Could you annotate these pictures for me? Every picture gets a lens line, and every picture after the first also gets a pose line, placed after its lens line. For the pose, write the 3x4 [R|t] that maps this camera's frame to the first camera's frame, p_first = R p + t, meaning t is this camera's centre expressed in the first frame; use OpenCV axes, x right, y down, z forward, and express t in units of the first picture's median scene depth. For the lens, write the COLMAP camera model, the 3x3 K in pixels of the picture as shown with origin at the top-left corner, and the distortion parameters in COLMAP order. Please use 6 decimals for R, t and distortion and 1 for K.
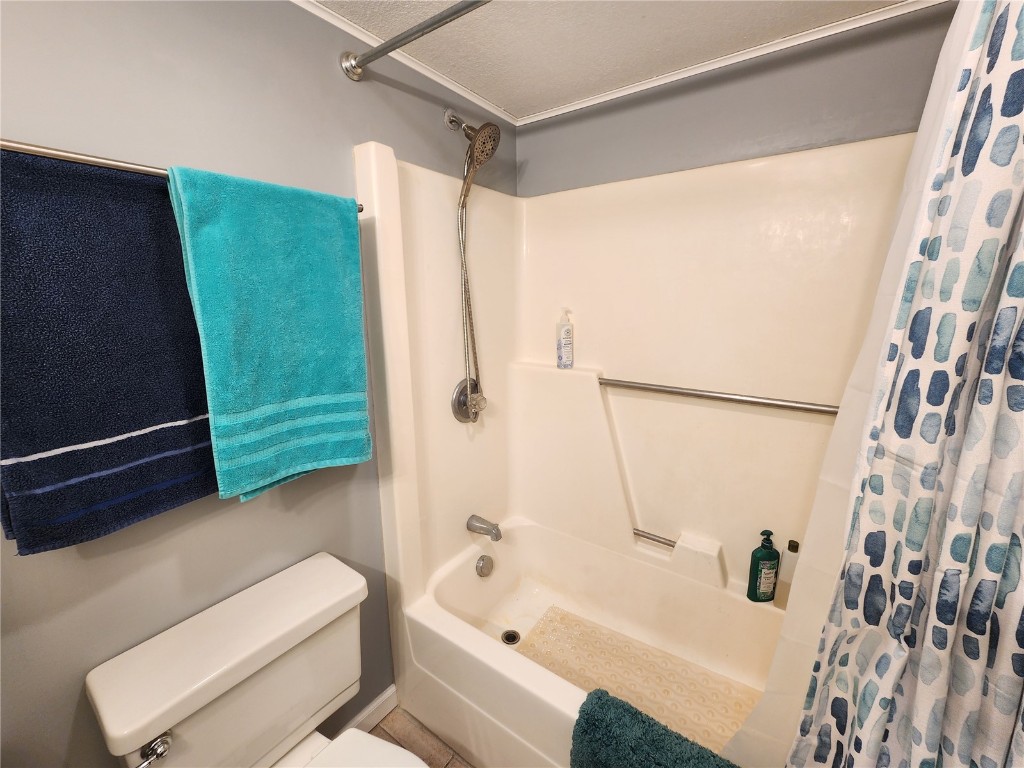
lens RADIAL K [[416.2, 0, 508.2], [0, 416.2, 379.4], [0, 0, 1]] dist [-0.003252, 0.000330]
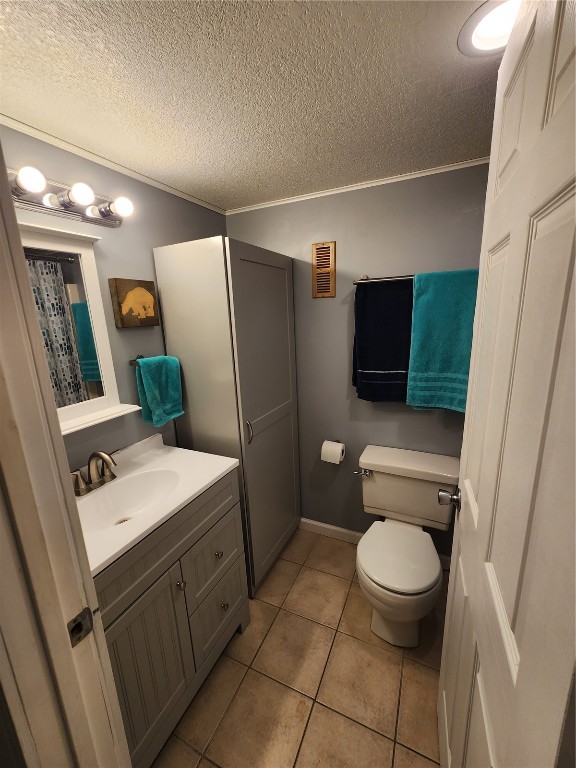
lens RADIAL K [[312.1, 0, 284.8], [0, 312.1, 379.6], [0, 0, 1]] dist [-0.003252, 0.000330]
pose [[0.190675, 0.227685, -0.954884, 0.900058], [-0.144390, 0.968655, 0.202137, -0.128323], [0.970976, 0.099333, 0.217573, -0.133588]]
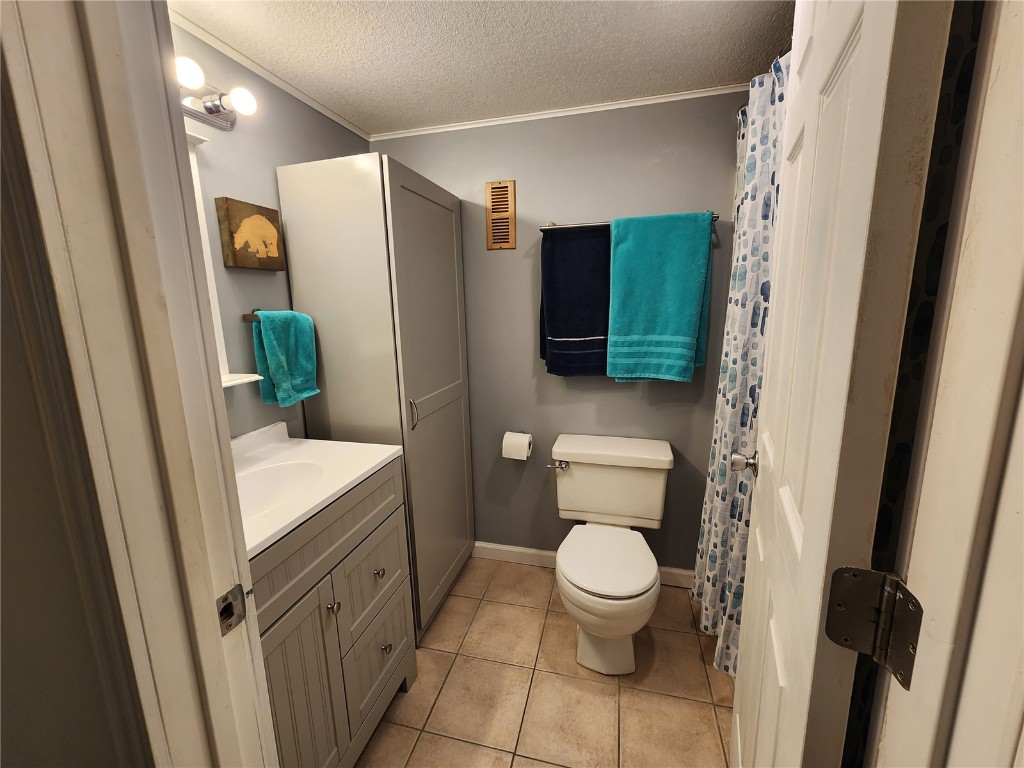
lens RADIAL K [[416.2, 0, 509.4], [0, 416.2, 359.4], [0, 0, 1]] dist [-0.003252, 0.000330]
pose [[0.366103, 0.167708, -0.915337, 0.969940], [-0.156774, 0.980683, 0.116977, 0.038697], [0.917274, 0.100676, 0.385323, -0.238569]]
